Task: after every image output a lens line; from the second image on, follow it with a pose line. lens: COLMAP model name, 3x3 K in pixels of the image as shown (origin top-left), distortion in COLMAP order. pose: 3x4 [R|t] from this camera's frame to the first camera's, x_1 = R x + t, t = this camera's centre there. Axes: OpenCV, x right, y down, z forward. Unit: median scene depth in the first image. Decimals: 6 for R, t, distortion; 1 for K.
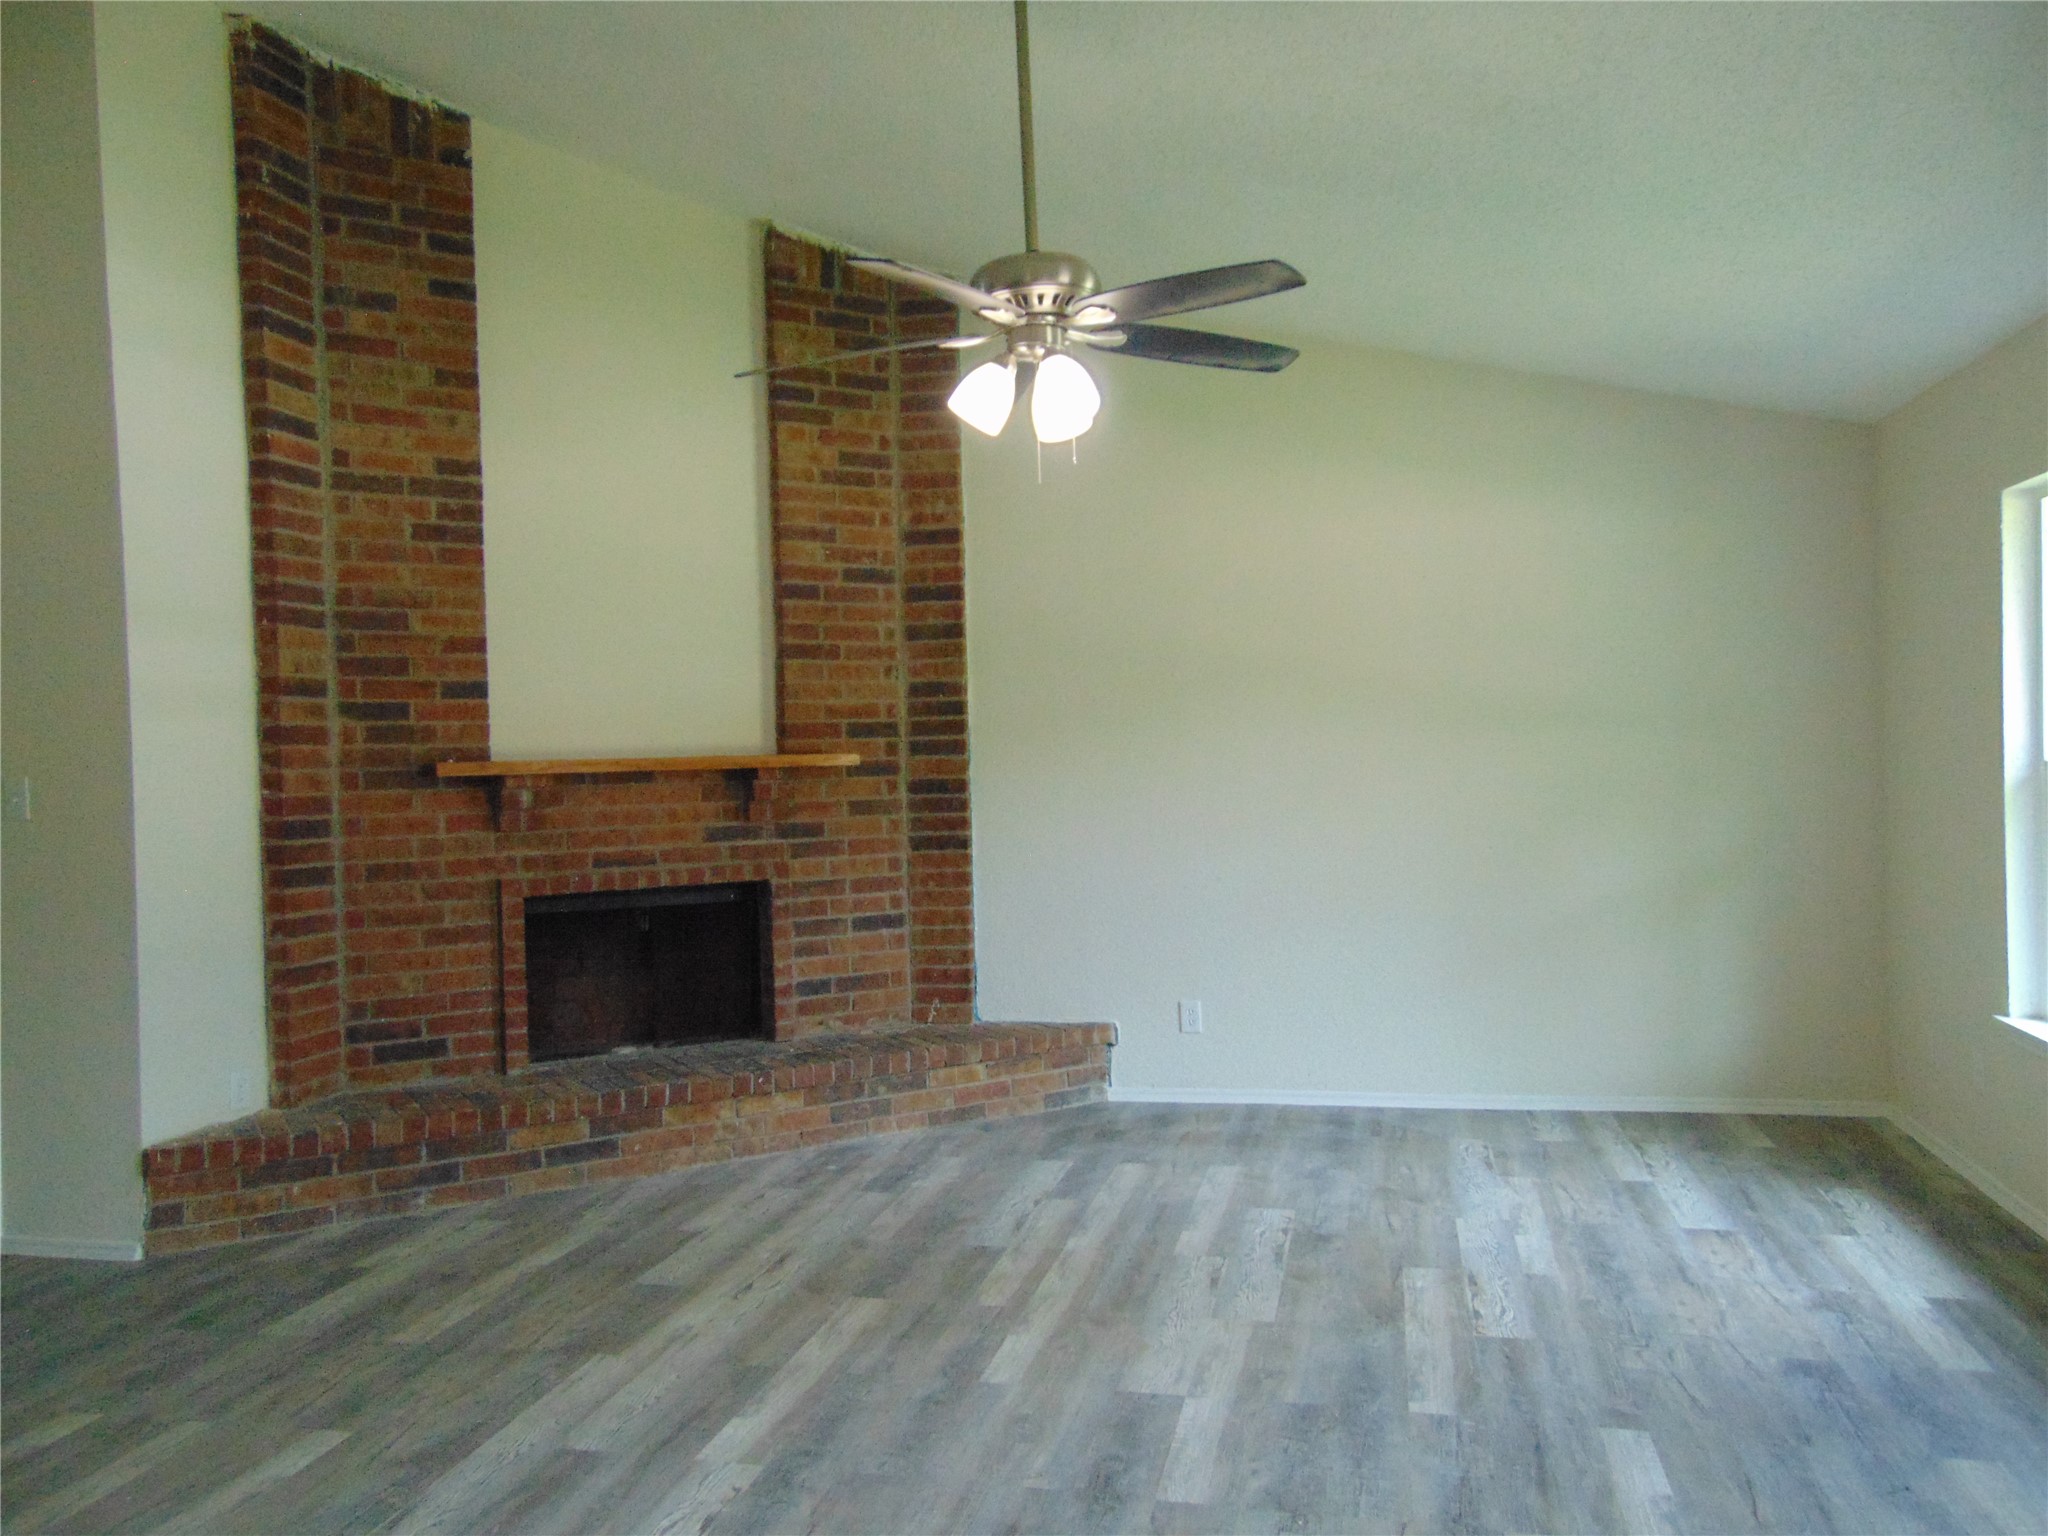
lens RADIAL K [[1543.1, 0, 1025.2], [0, 1543.1, 775.6], [0, 0, 1]] dist [-0.025692, 0.069614]
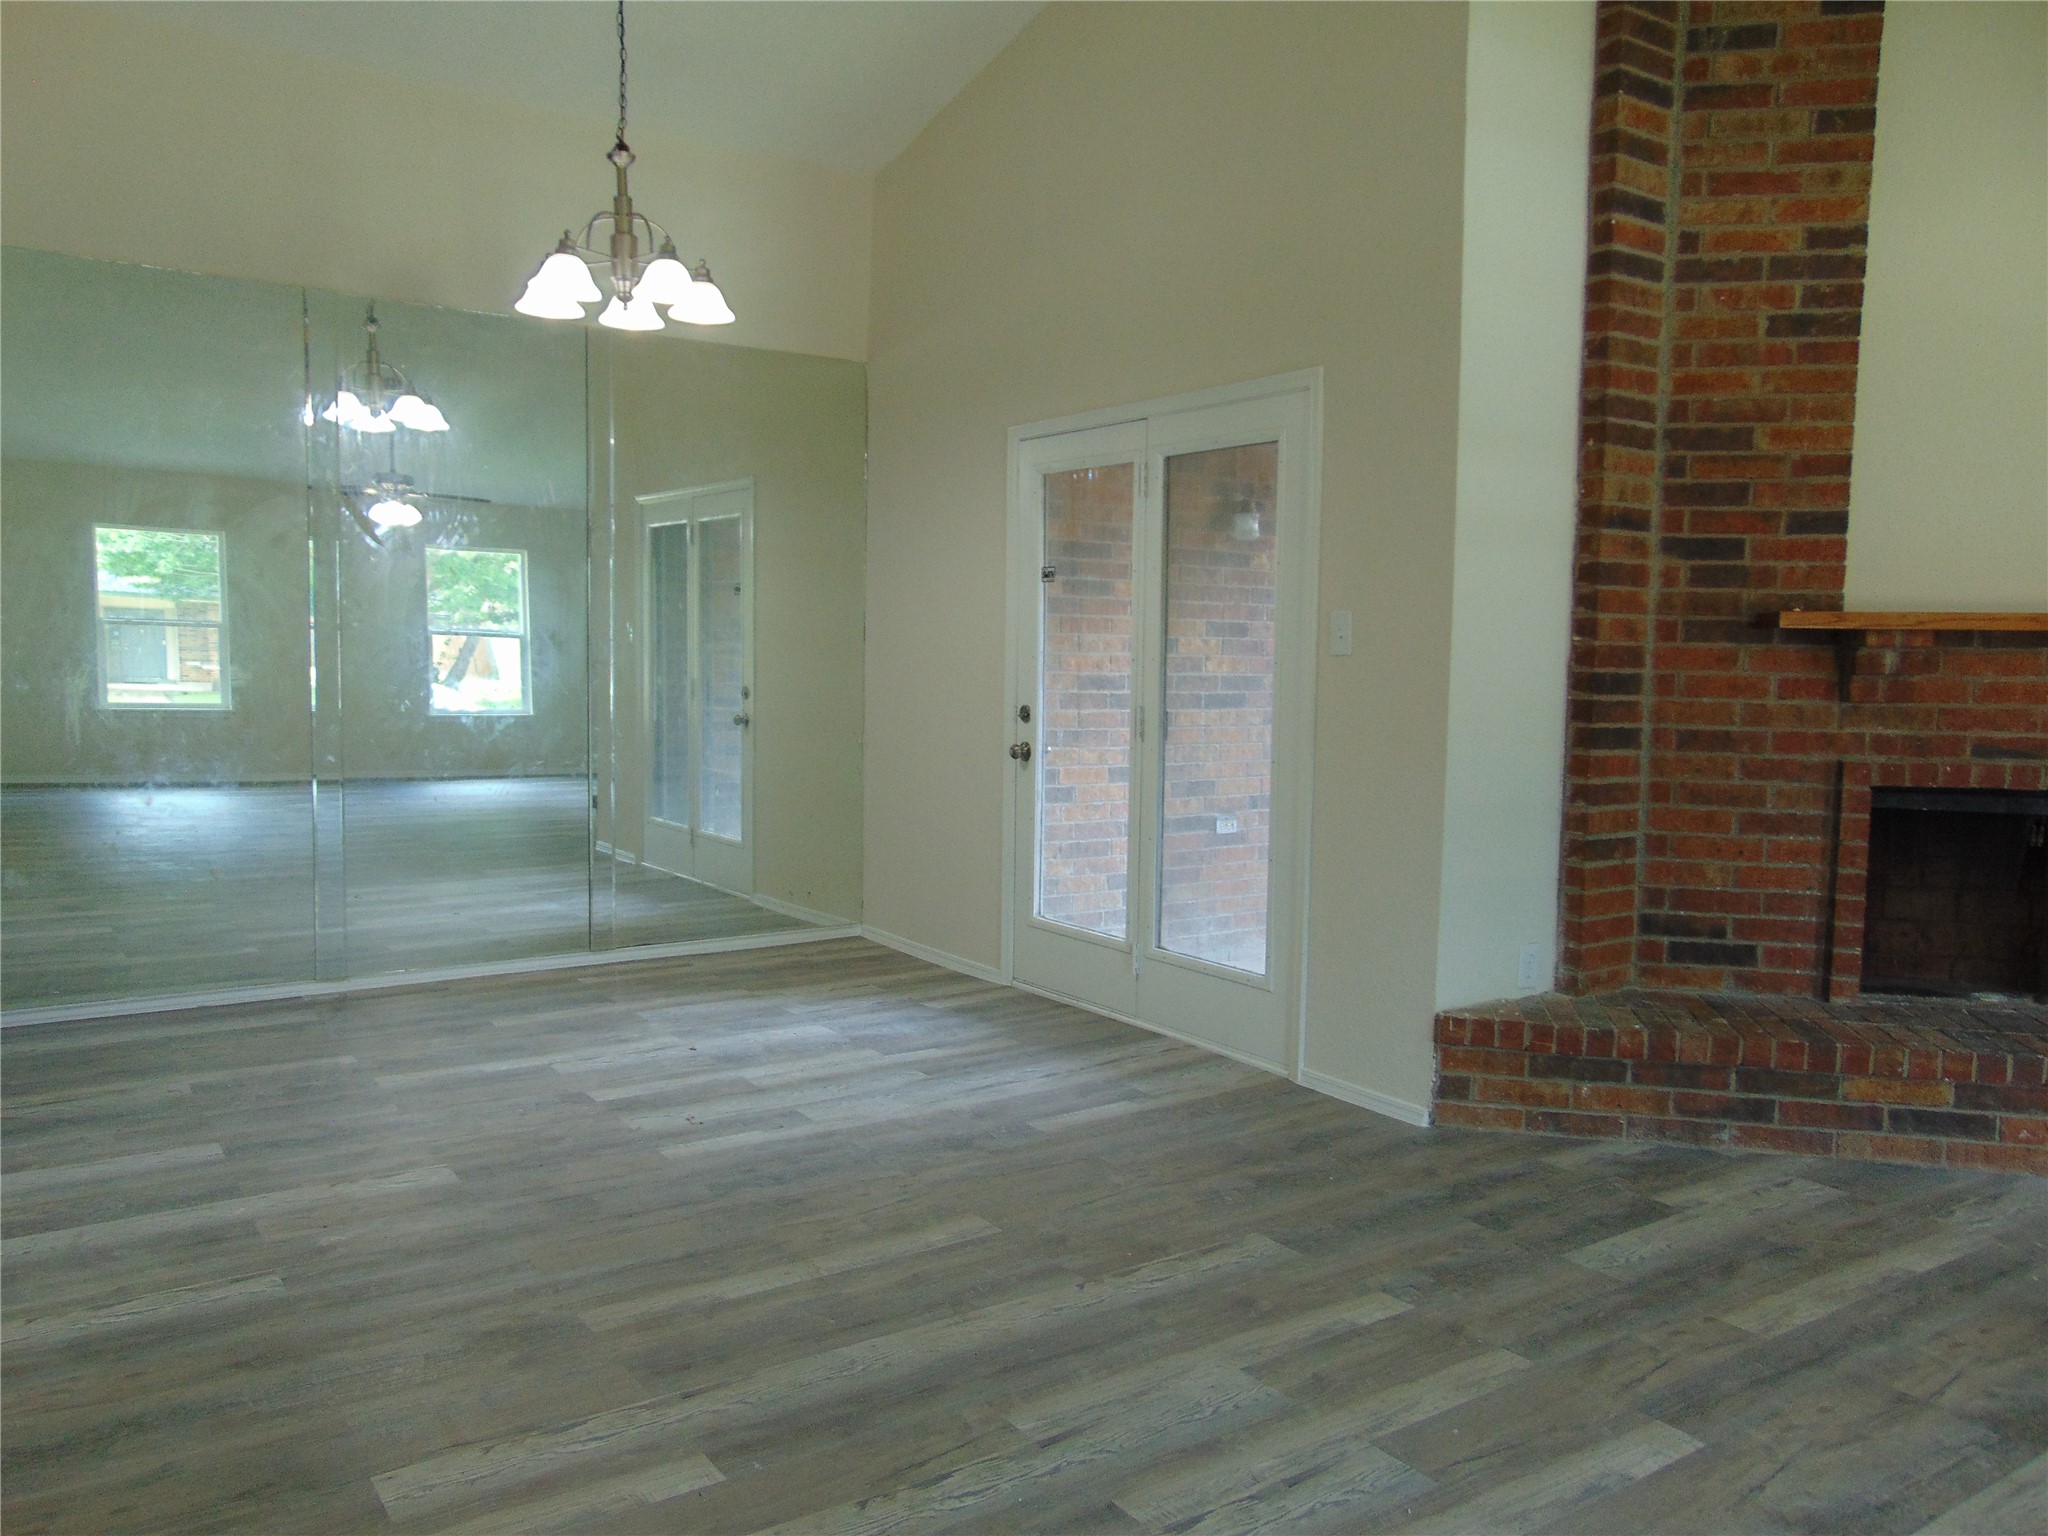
lens RADIAL K [[1543.1, 0, 1022.9], [0, 1543.1, 770.0], [0, 0, 1]] dist [-0.025692, 0.069614]
pose [[0.741552, 0.094184, -0.664251, -0.132403], [-0.041971, 0.994670, 0.094178, 0.015405], [0.669581, -0.041959, 0.741553, 0.127732]]
